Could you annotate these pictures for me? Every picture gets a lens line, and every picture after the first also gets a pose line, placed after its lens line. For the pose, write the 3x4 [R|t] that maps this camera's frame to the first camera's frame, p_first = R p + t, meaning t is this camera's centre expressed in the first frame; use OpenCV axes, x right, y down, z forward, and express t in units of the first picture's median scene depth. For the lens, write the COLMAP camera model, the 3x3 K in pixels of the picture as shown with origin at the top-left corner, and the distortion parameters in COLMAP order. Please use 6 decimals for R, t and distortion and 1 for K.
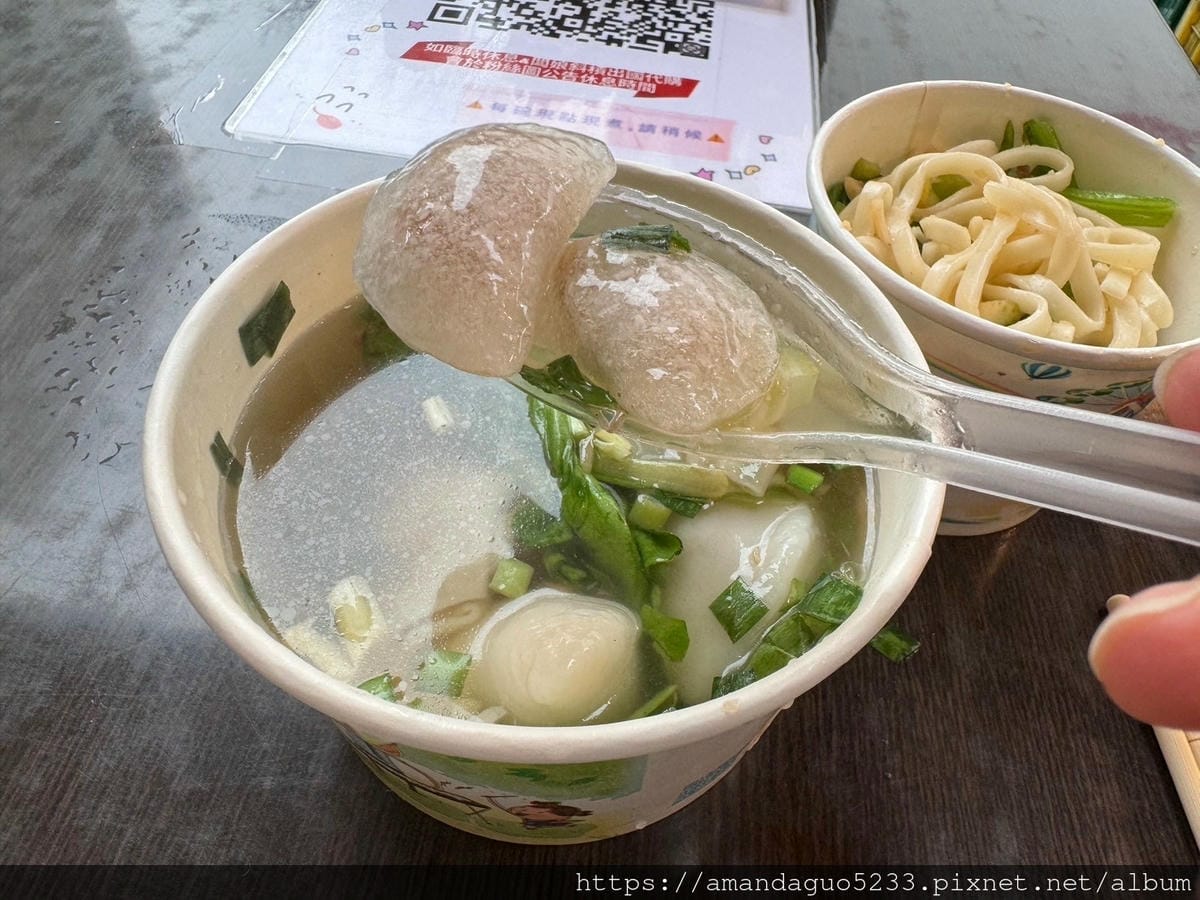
lens RADIAL K [[859.8, 0, 617.0], [0, 859.8, 436.7], [0, 0, 1]] dist [-0.004207, 0.003259]
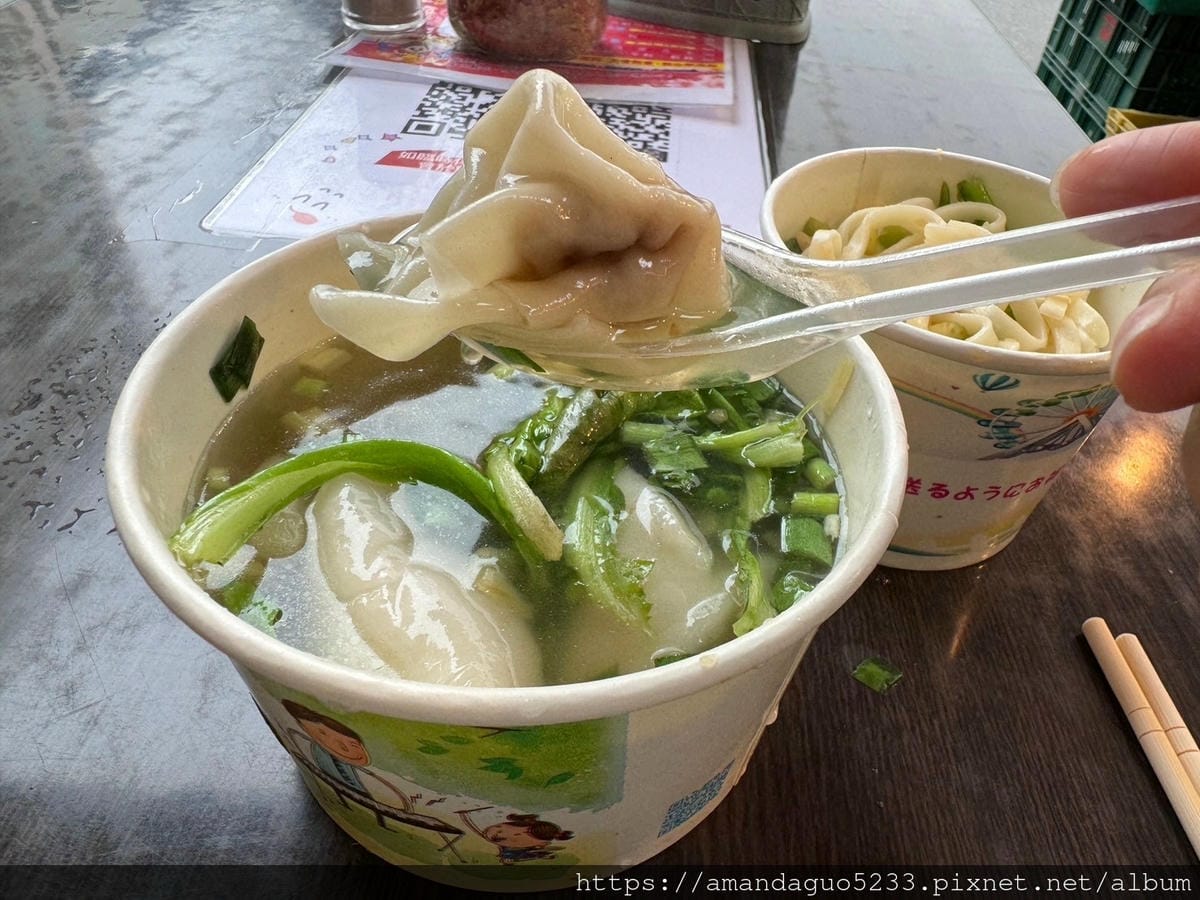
lens RADIAL K [[859.8, 0, 633.1], [0, 859.8, 436.9], [0, 0, 1]] dist [-0.004207, 0.003259]
pose [[0.998349, -0.029970, 0.048995, 0.003206], [0.036994, 0.988084, -0.149402, 0.112432], [-0.043934, 0.150968, 0.987562, -0.003590]]
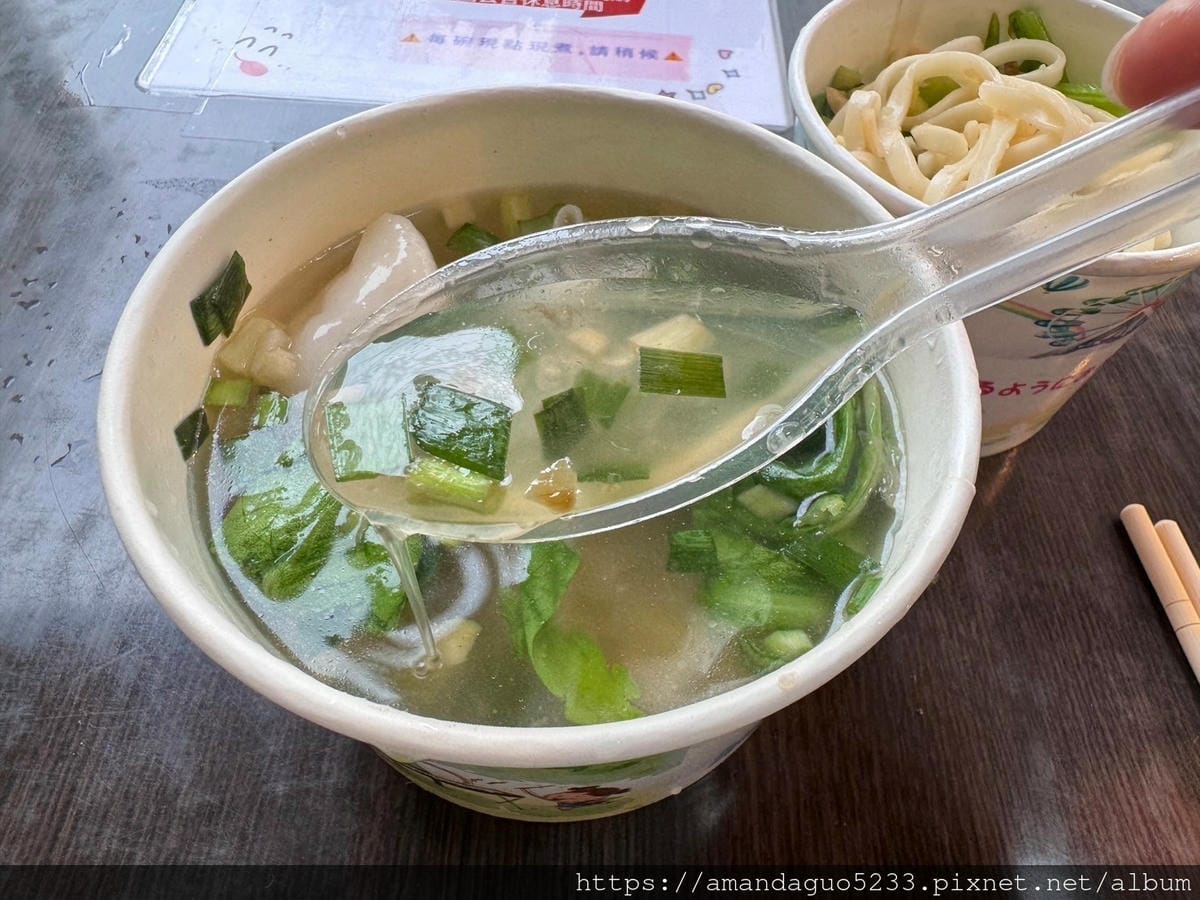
lens RADIAL K [[859.8, 0, 620.3], [0, 859.8, 443.7], [0, 0, 1]] dist [-0.004207, 0.003259]
pose [[0.995007, -0.090607, 0.041841, -0.034866], [0.086887, 0.992713, 0.083499, -0.018940], [-0.049101, -0.079447, 0.995629, 0.061226]]
